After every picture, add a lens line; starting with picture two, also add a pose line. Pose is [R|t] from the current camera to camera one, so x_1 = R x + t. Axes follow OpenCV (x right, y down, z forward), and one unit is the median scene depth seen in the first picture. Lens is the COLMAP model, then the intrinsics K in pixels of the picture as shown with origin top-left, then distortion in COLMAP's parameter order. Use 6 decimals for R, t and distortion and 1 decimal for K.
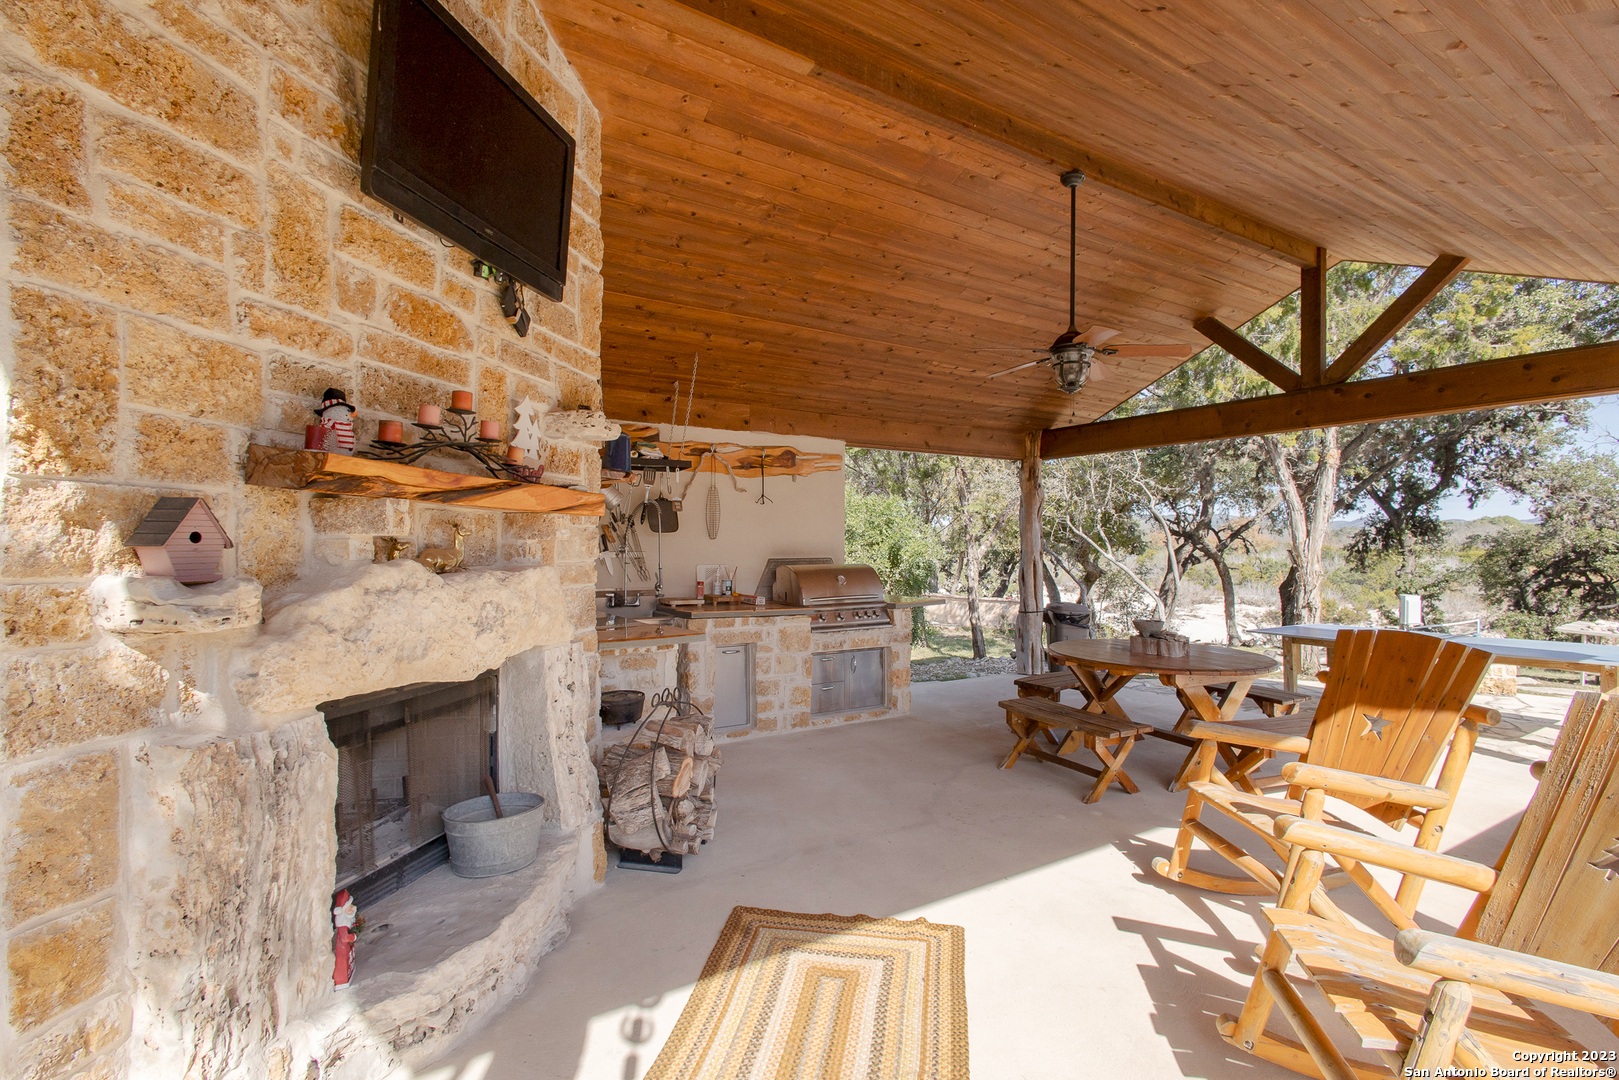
lens RADIAL K [[746.2, 0, 804.4], [0, 746.2, 538.9], [0, 0, 1]] dist [0.006485, -0.002063]
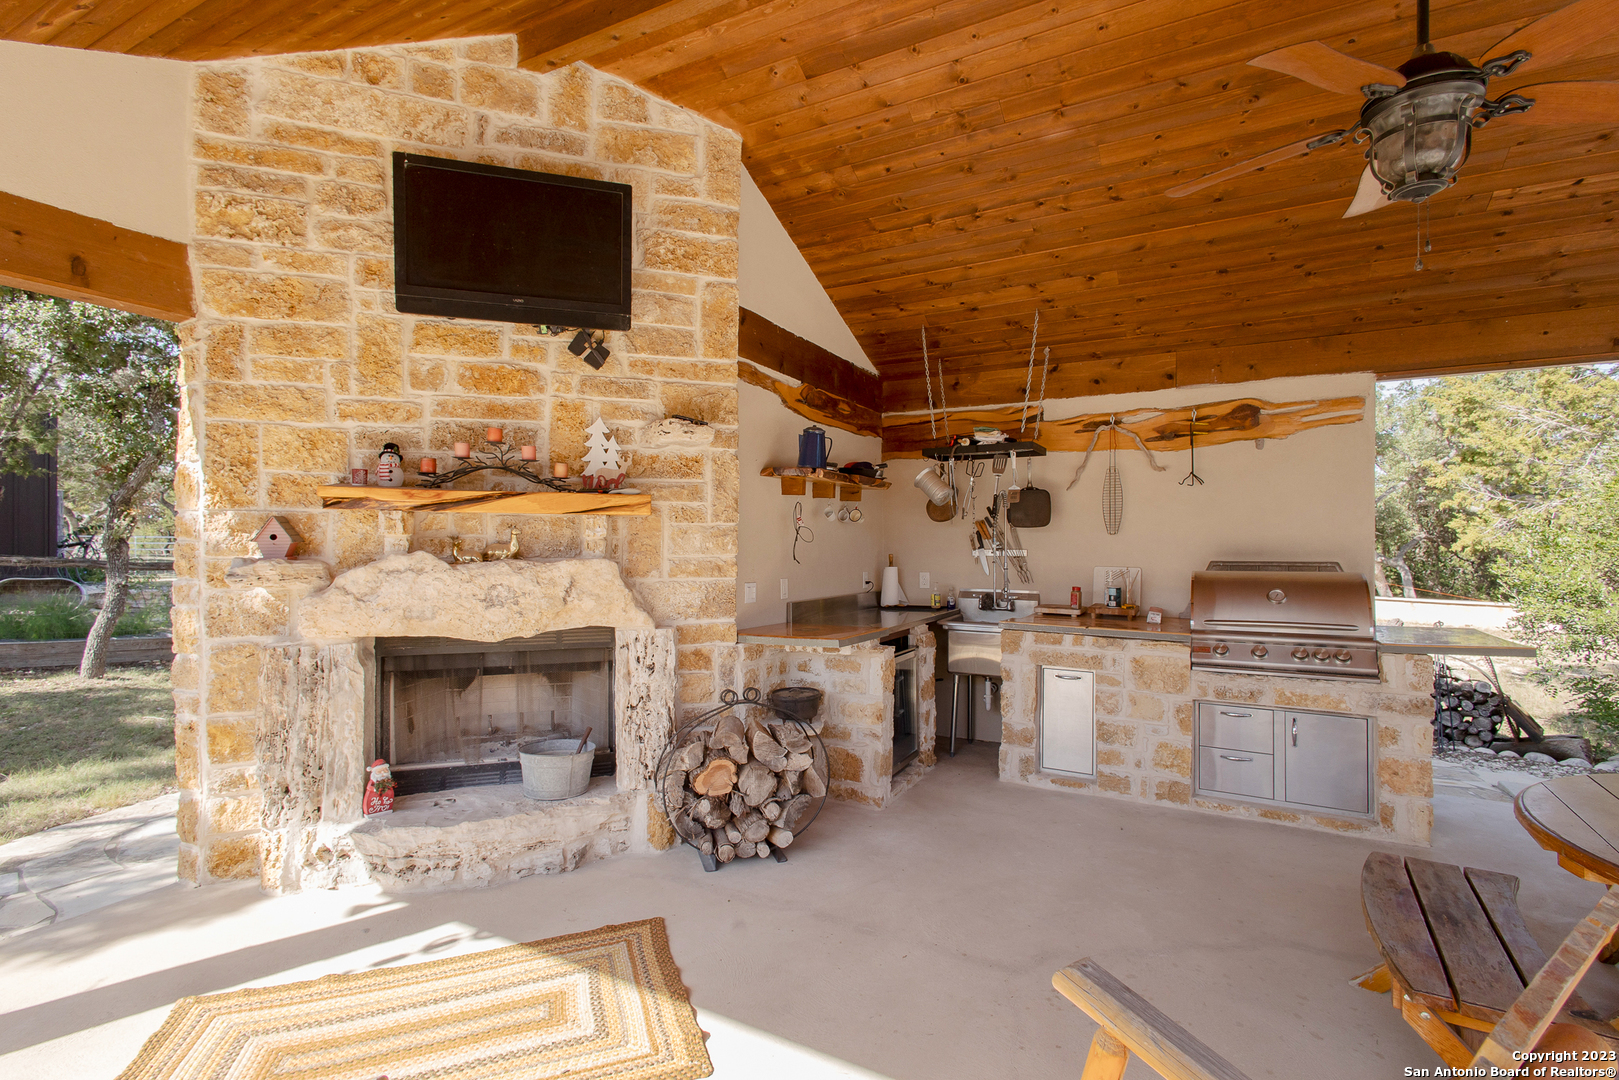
lens RADIAL K [[746.2, 0, 804.4], [0, 746.2, 538.9], [0, 0, 1]] dist [0.006485, -0.002063]
pose [[0.501225, -0.003570, -0.865310, 1.000904], [0.006491, 0.999979, -0.000366, 0.007964], [0.865293, -0.005433, 0.501238, 0.816354]]
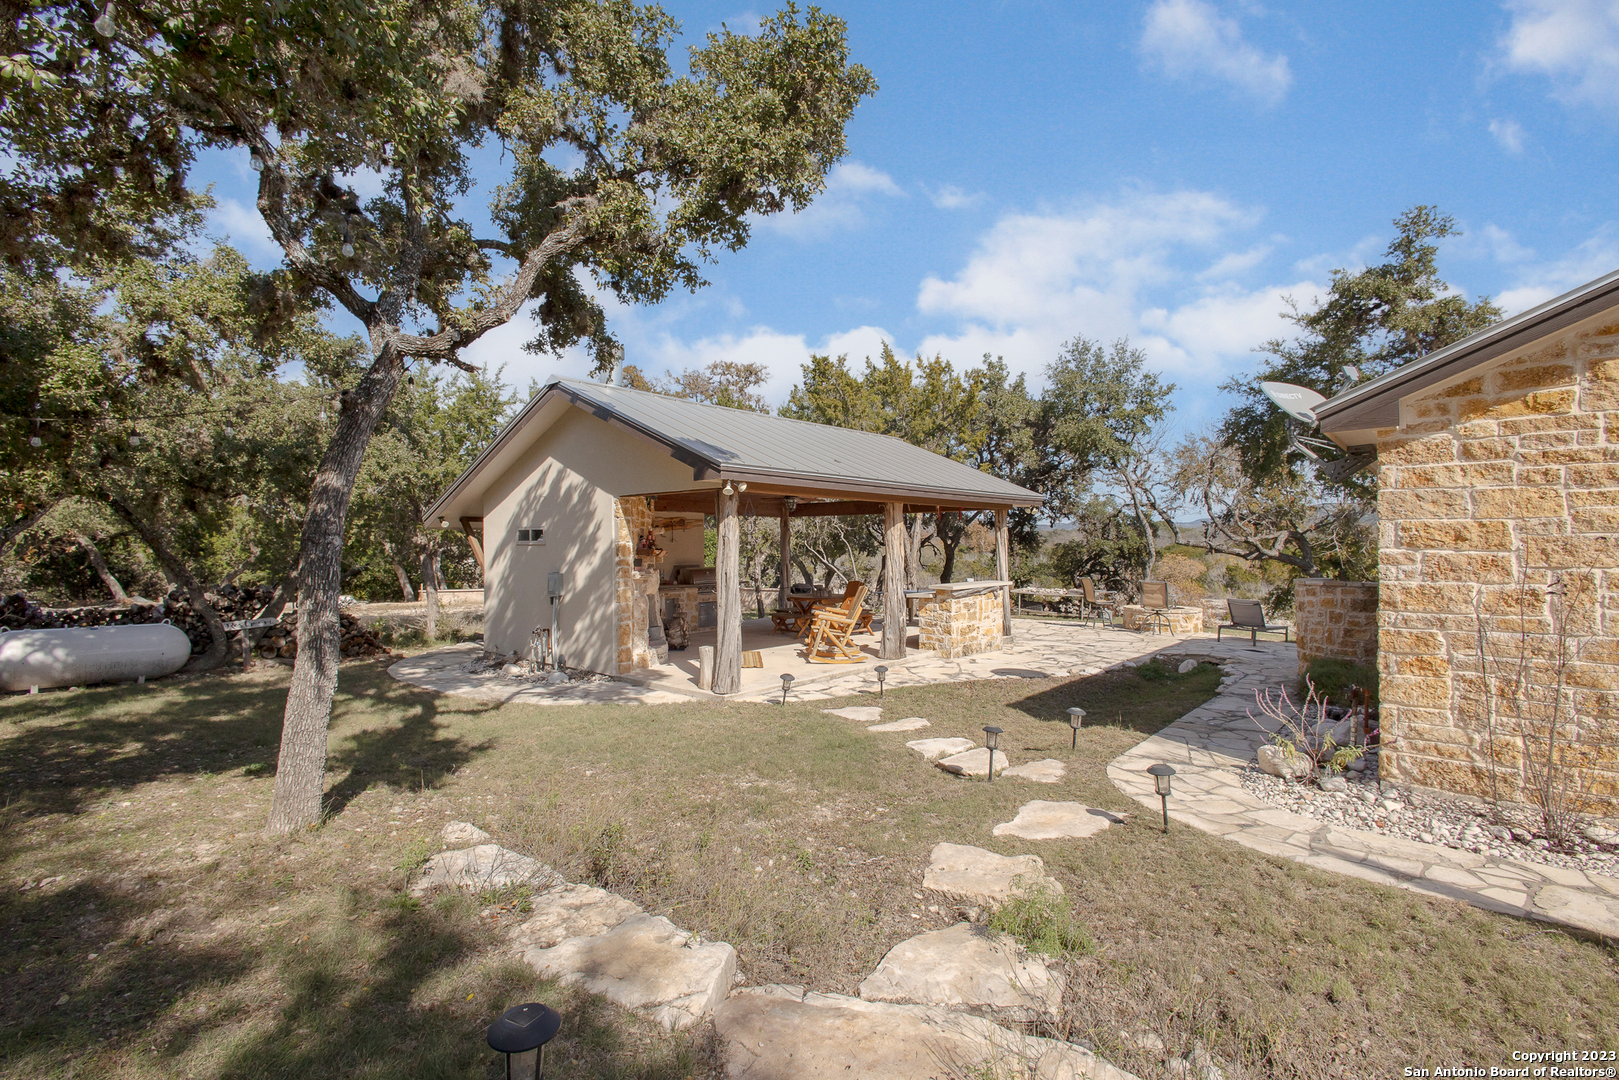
lens RADIAL K [[746.2, 0, 804.4], [0, 746.2, 538.9], [0, 0, 1]] dist [0.006485, -0.002063]
pose [[0.958342, -0.003930, 0.285595, -0.865773], [0.004519, 0.999989, -0.001402, -0.135728], [-0.285587, 0.002635, 0.958349, -3.616285]]
